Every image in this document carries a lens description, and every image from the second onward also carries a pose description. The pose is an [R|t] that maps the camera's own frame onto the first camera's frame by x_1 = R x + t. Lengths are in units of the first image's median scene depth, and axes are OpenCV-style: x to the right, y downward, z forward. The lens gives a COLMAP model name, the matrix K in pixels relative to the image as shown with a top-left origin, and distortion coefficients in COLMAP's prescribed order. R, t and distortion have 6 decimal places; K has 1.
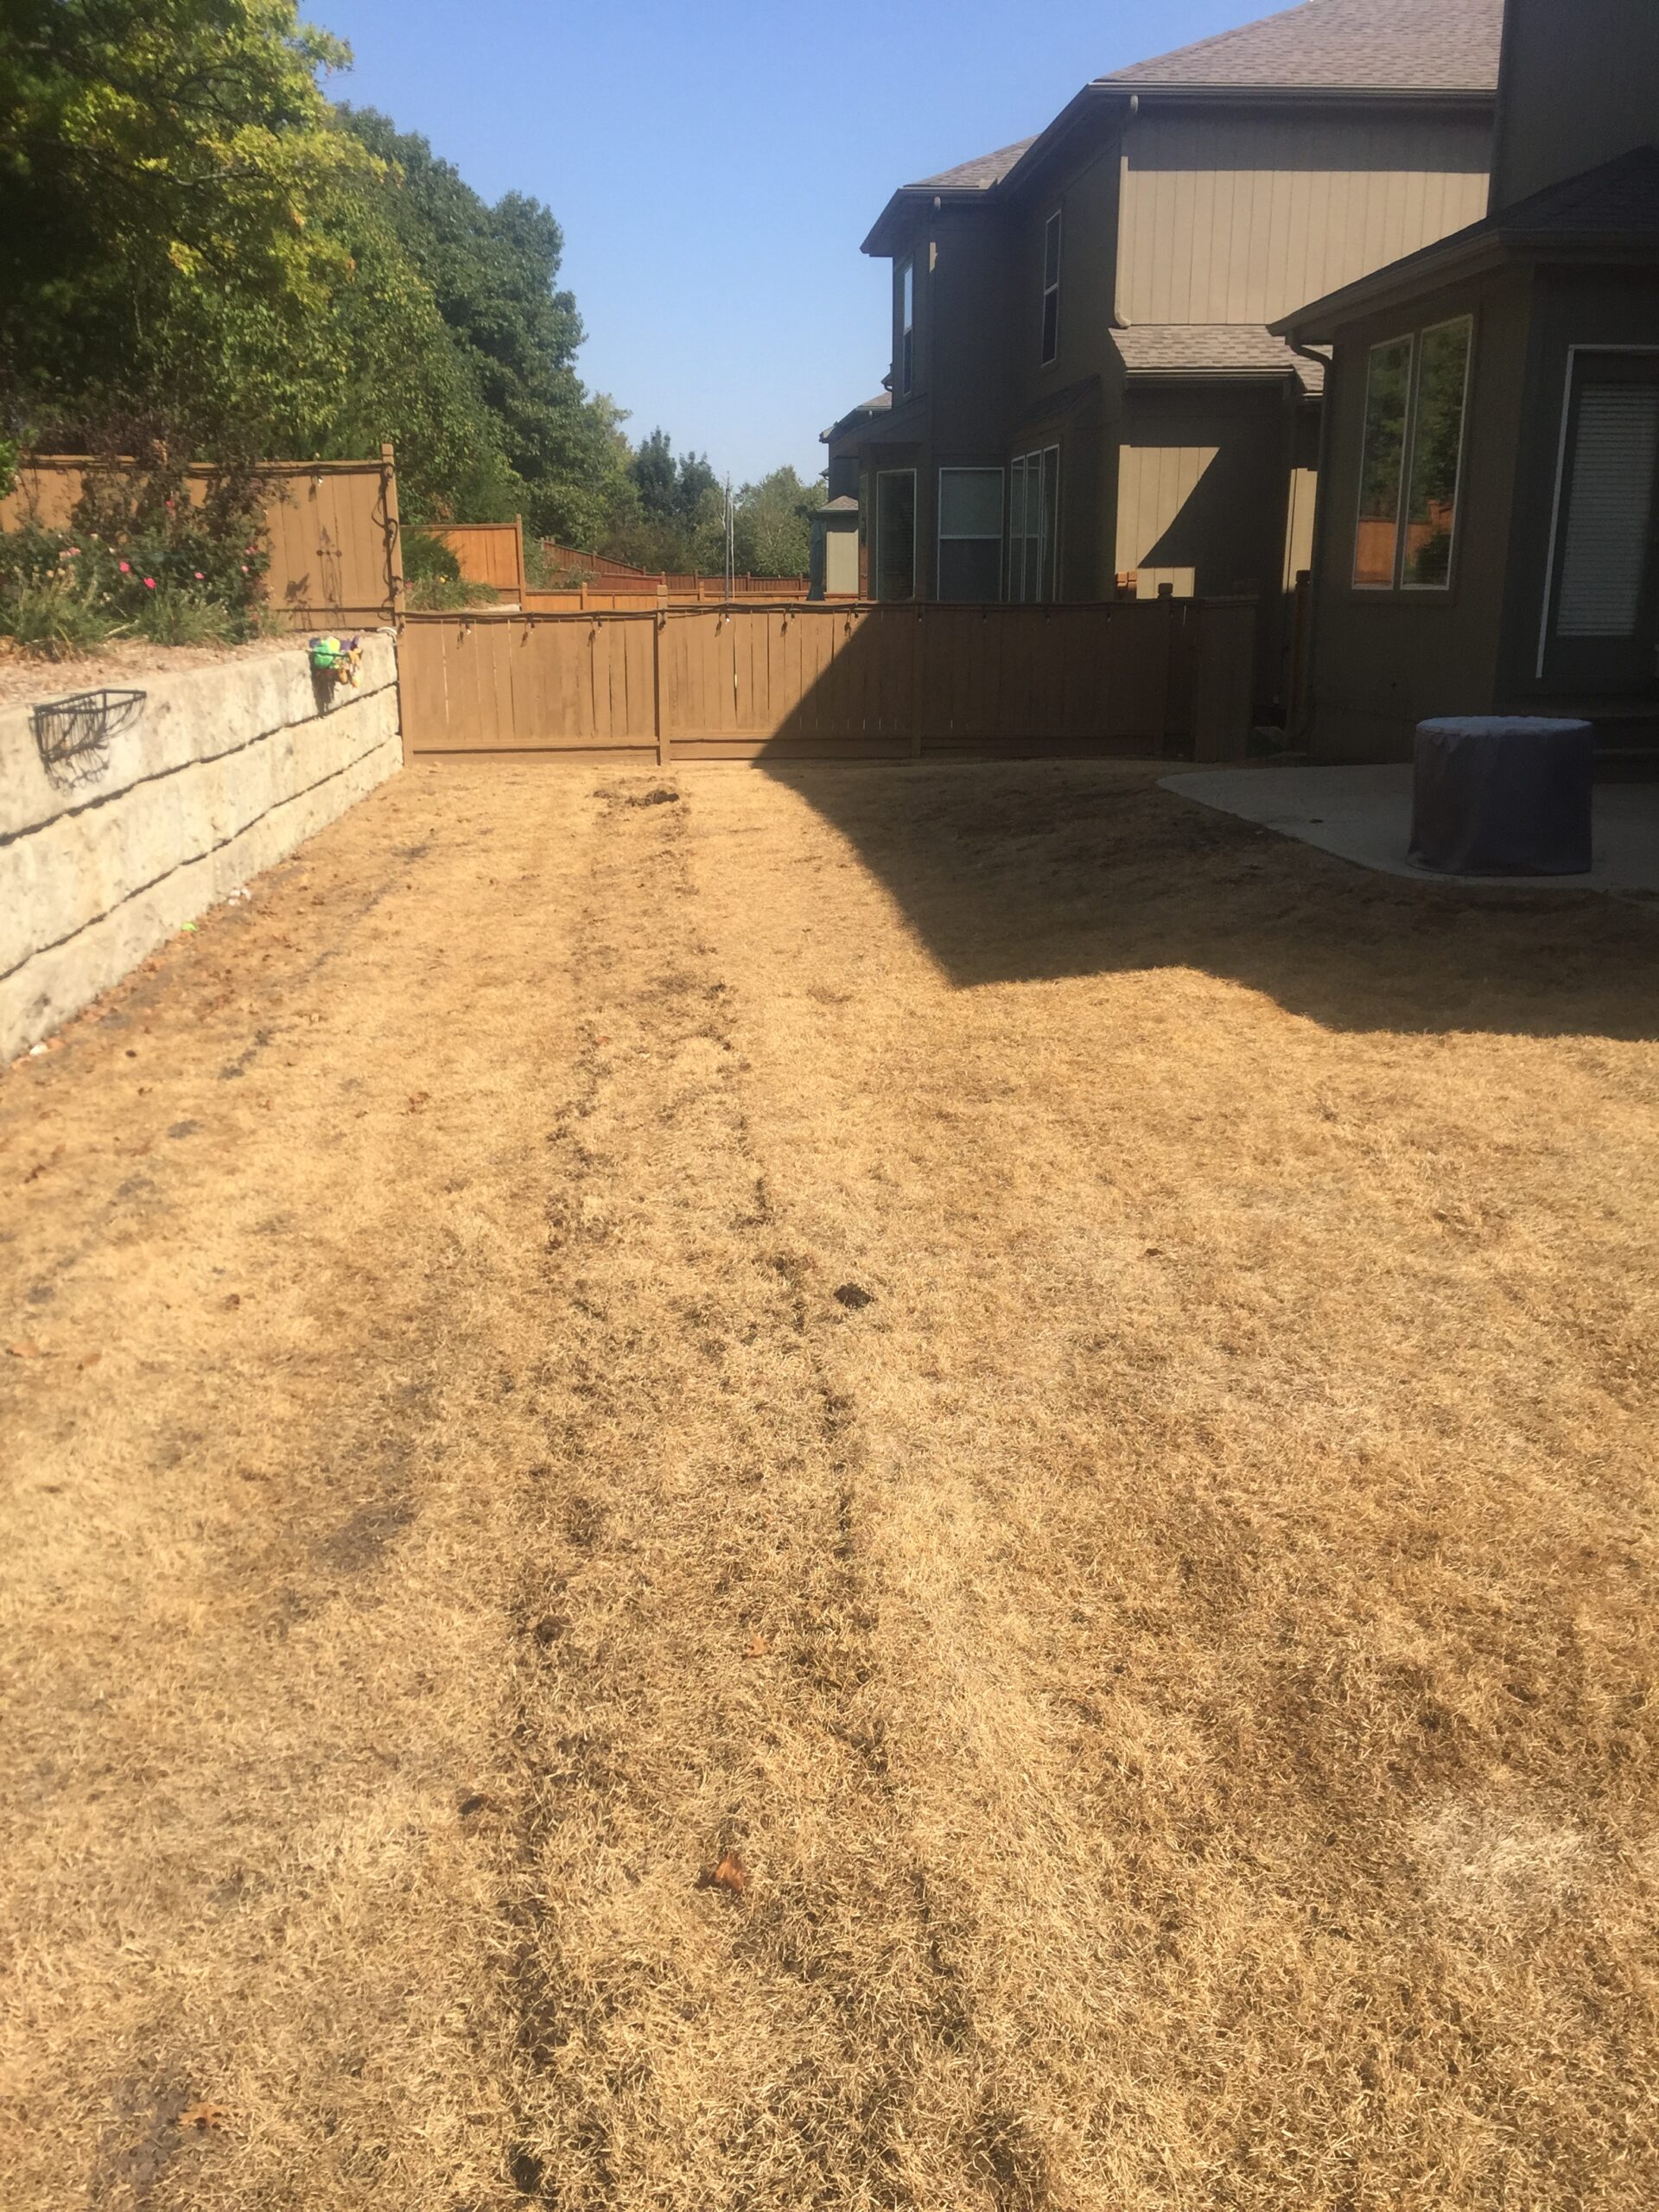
lens RADIAL K [[1918.5, 0, 832.5], [0, 1918.5, 1237.6], [0, 0, 1]] dist [0.037920, -0.080509]
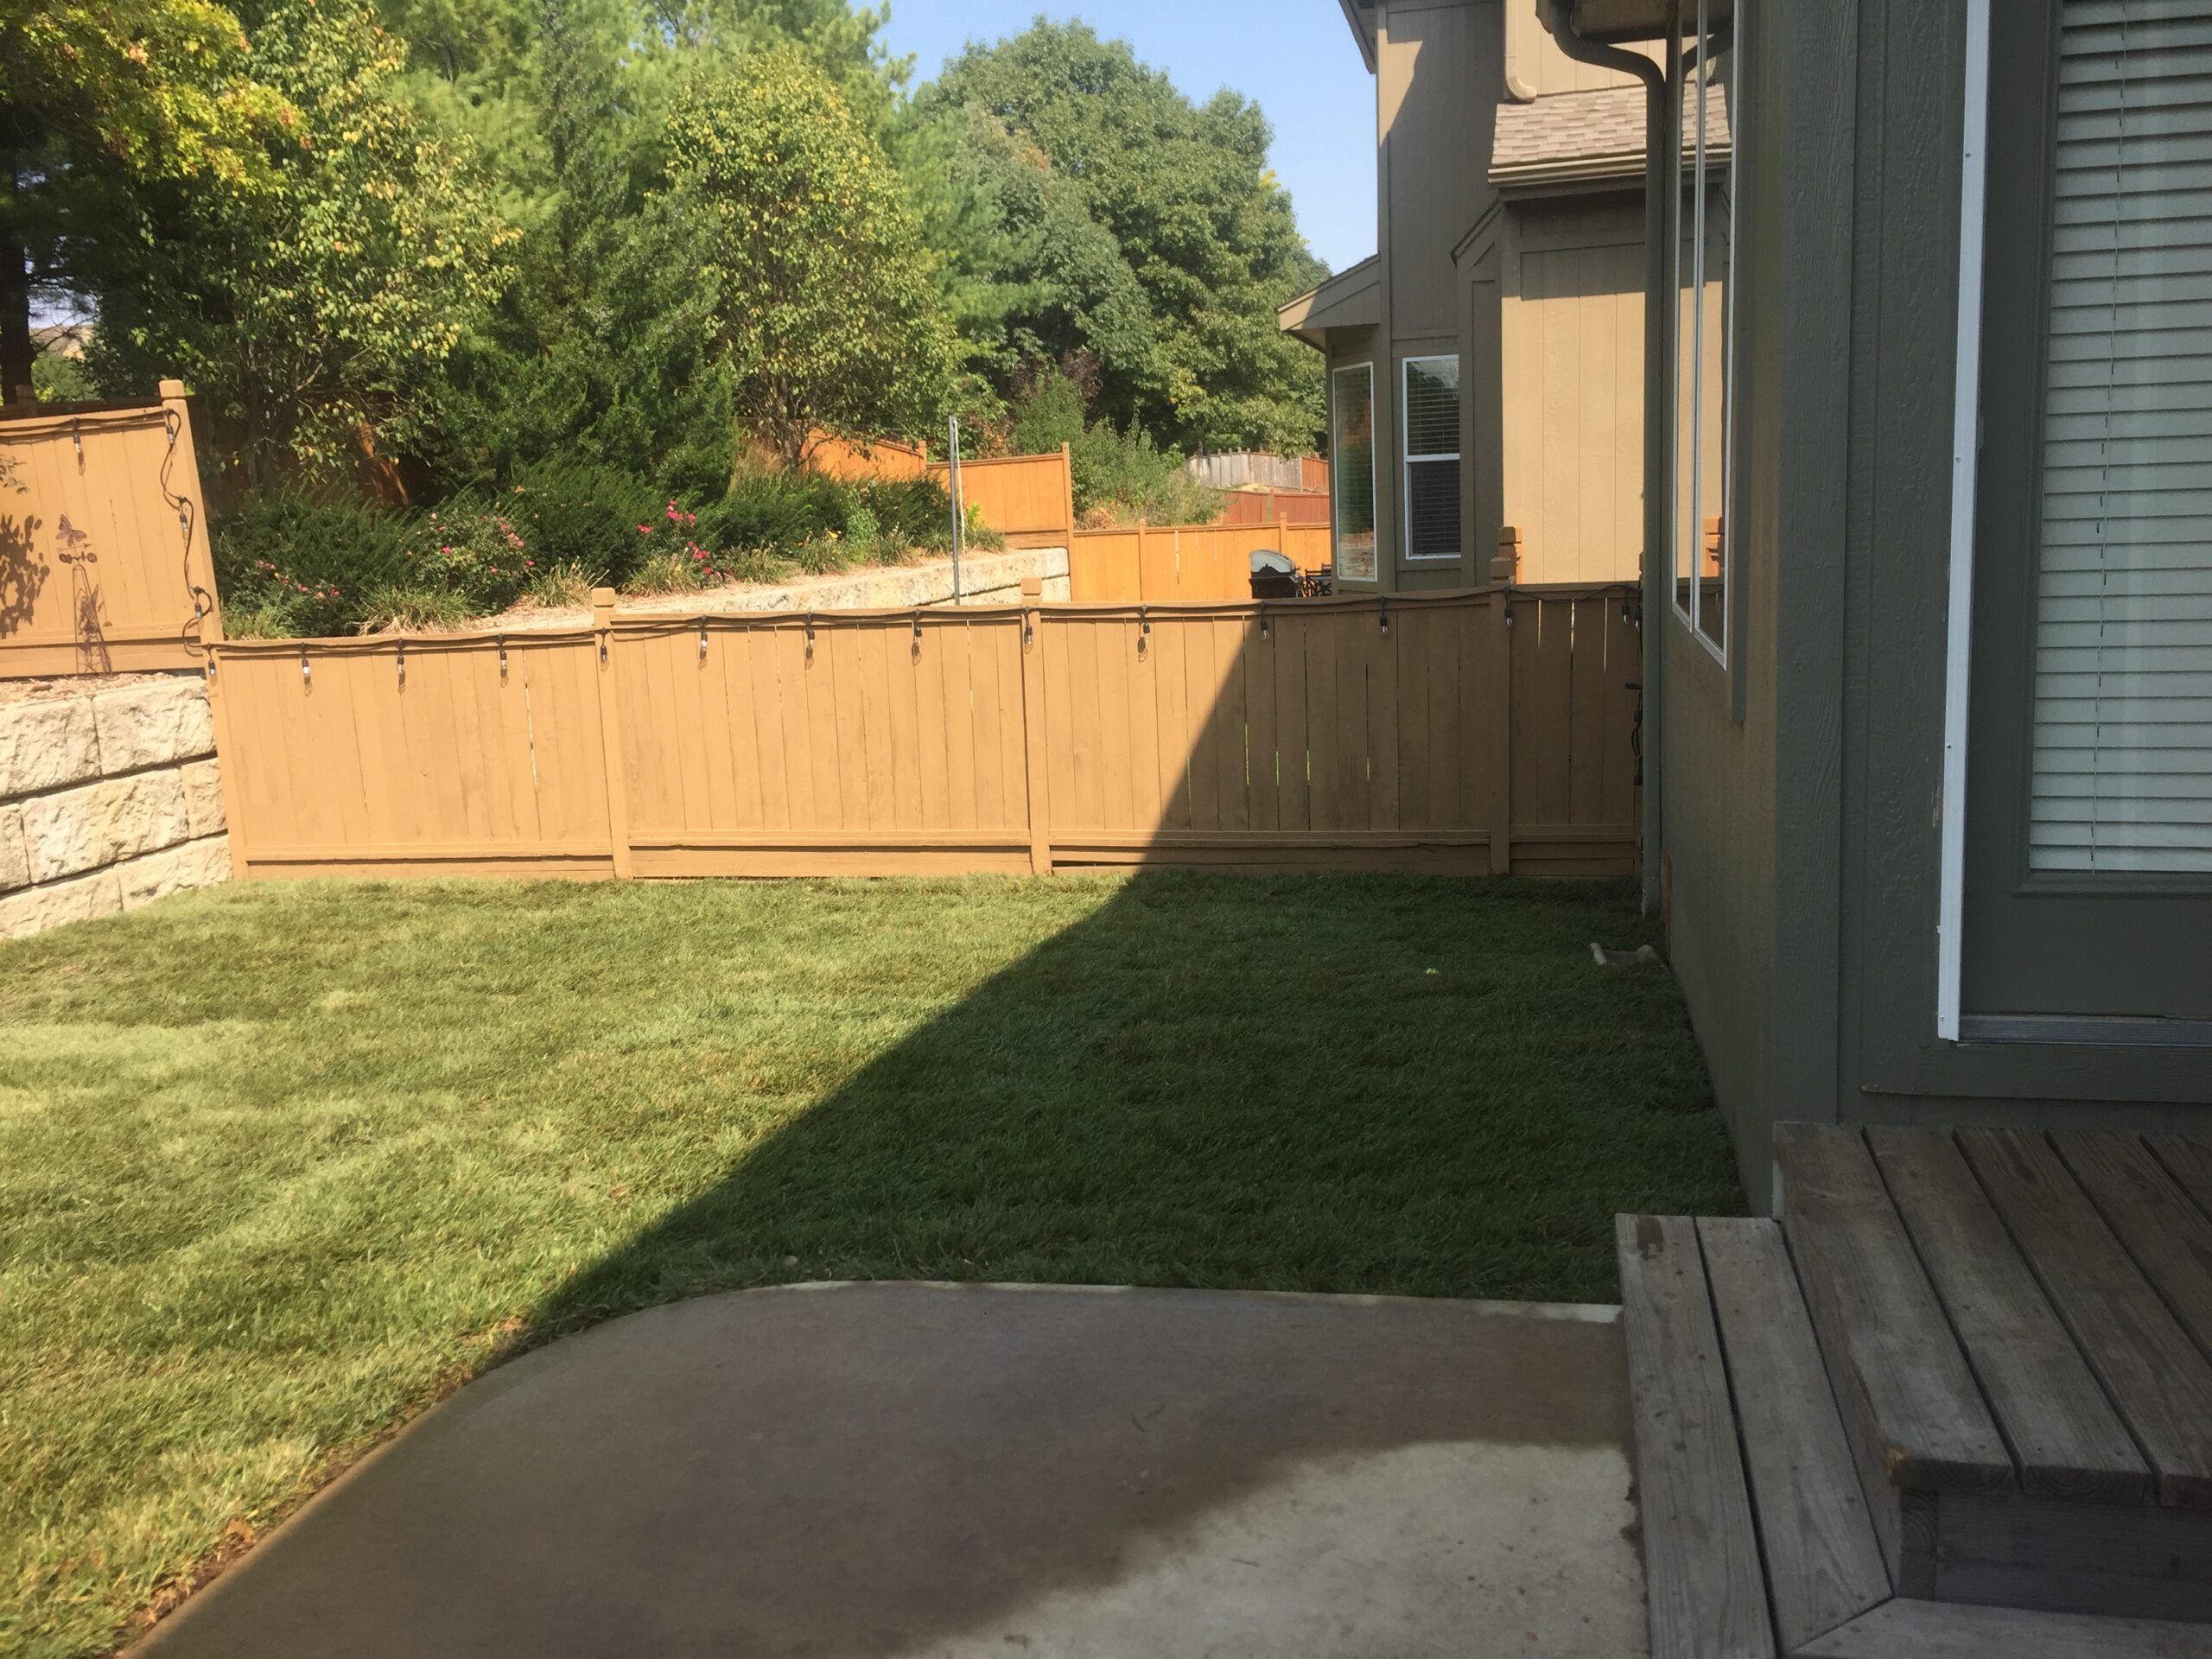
lens RADIAL K [[1945.4, 0, 1131.1], [0, 1945.4, 876.5], [0, 0, 1]] dist [0.091965, -0.138616]
pose [[0.954135, 0.013145, -0.299088, 0.885233], [-0.051995, 0.991129, -0.122312, -0.705907], [0.294827, 0.132253, 0.946354, 1.873935]]
